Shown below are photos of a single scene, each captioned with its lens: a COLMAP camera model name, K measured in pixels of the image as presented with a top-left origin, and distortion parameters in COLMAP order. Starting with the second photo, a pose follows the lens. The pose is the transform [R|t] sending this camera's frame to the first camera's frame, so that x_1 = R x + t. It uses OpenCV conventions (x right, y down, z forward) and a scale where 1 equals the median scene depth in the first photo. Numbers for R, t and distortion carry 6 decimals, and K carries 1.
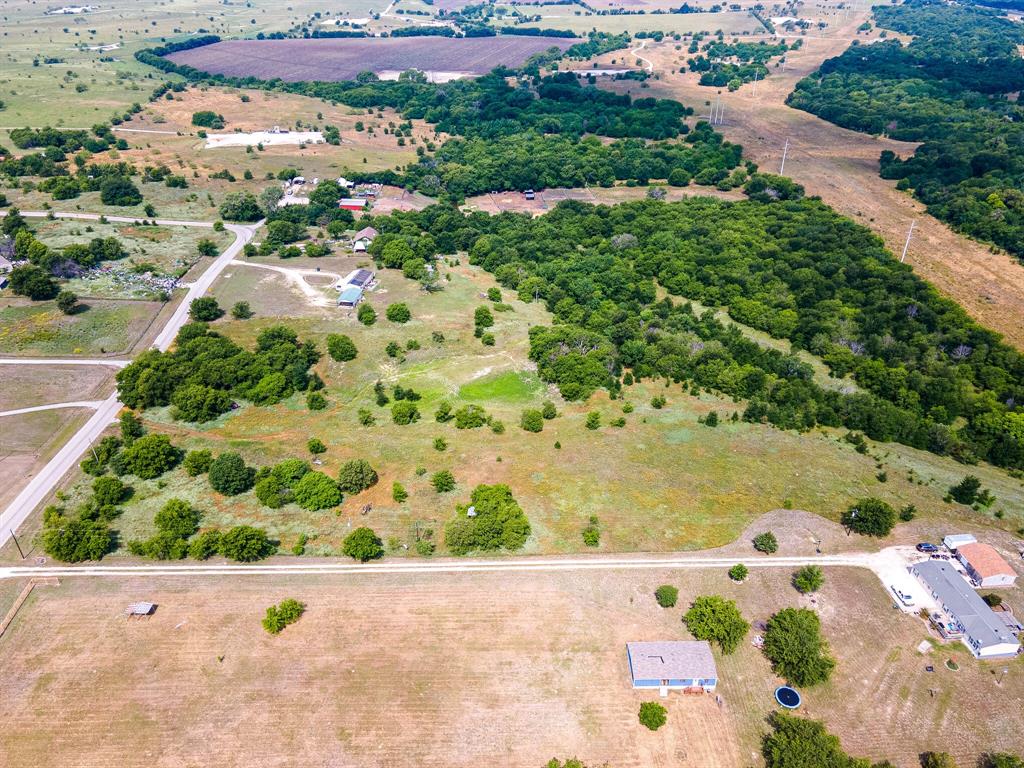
lens RADIAL K [[743.4, 0, 520.5], [0, 743.4, 387.6], [0, 0, 1]] dist [0.025289, 0.034253]
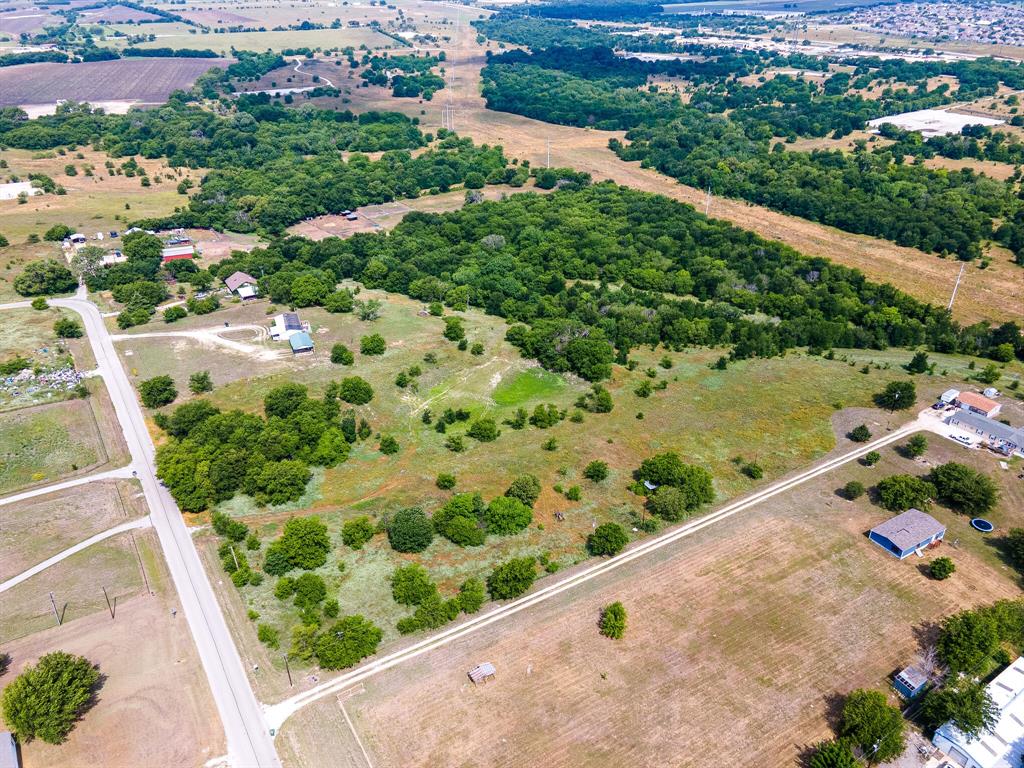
lens RADIAL K [[743.4, 0, 520.5], [0, 743.4, 387.6], [0, 0, 1]] dist [0.025289, 0.034253]
pose [[0.869126, -0.246019, 0.429061, -0.383182], [0.253207, 0.966531, 0.041291, -0.036018], [-0.424859, 0.072754, 0.902331, 0.058268]]
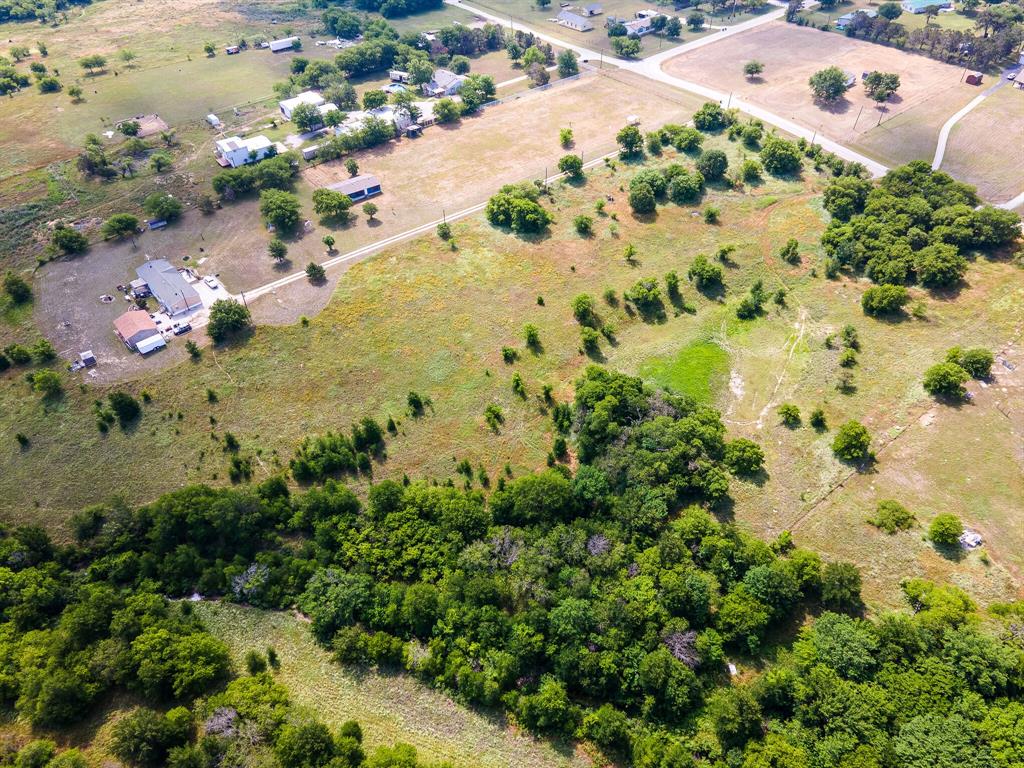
lens RADIAL K [[743.4, 0, 520.5], [0, 743.4, 387.6], [0, 0, 1]] dist [0.025289, 0.034253]
pose [[-0.824859, 0.392719, -0.406669, 0.347151], [-0.284106, 0.333951, 0.898755, -0.508195], [0.488766, 0.856883, -0.163888, 0.847792]]
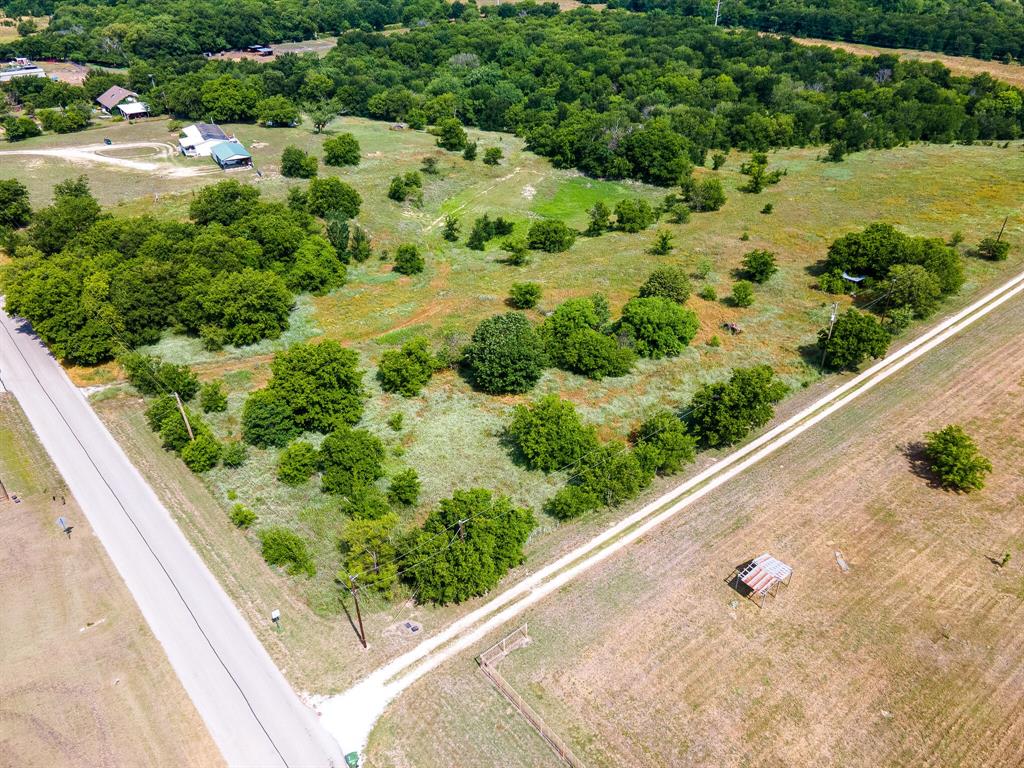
lens RADIAL K [[743.4, 0, 520.5], [0, 743.4, 387.6], [0, 0, 1]] dist [0.025289, 0.034253]
pose [[0.792206, -0.341204, 0.505954, -0.398157], [0.310857, 0.939087, 0.146571, 0.039916], [-0.525145, 0.041165, 0.850016, 0.343304]]
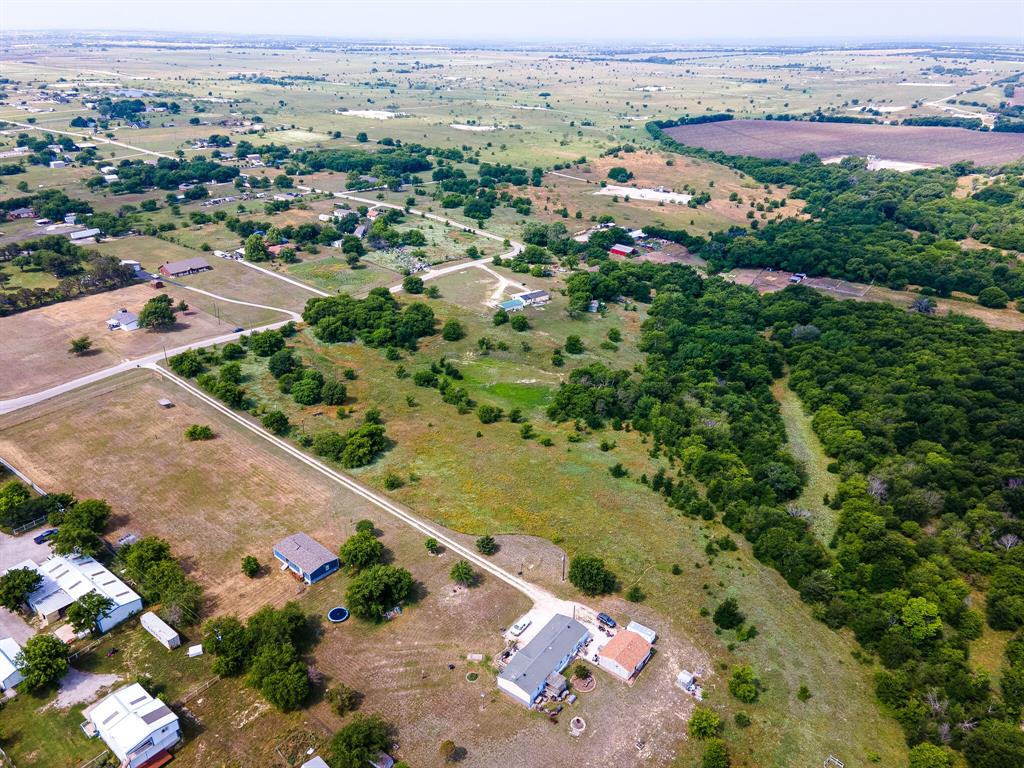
lens RADIAL K [[743.4, 0, 520.5], [0, 743.4, 387.6], [0, 0, 1]] dist [0.025289, 0.034253]
pose [[0.737802, 0.299243, -0.605064, 0.541732], [-0.354522, 0.934569, 0.029908, -0.035362], [0.574424, 0.192442, 0.795615, 0.056161]]
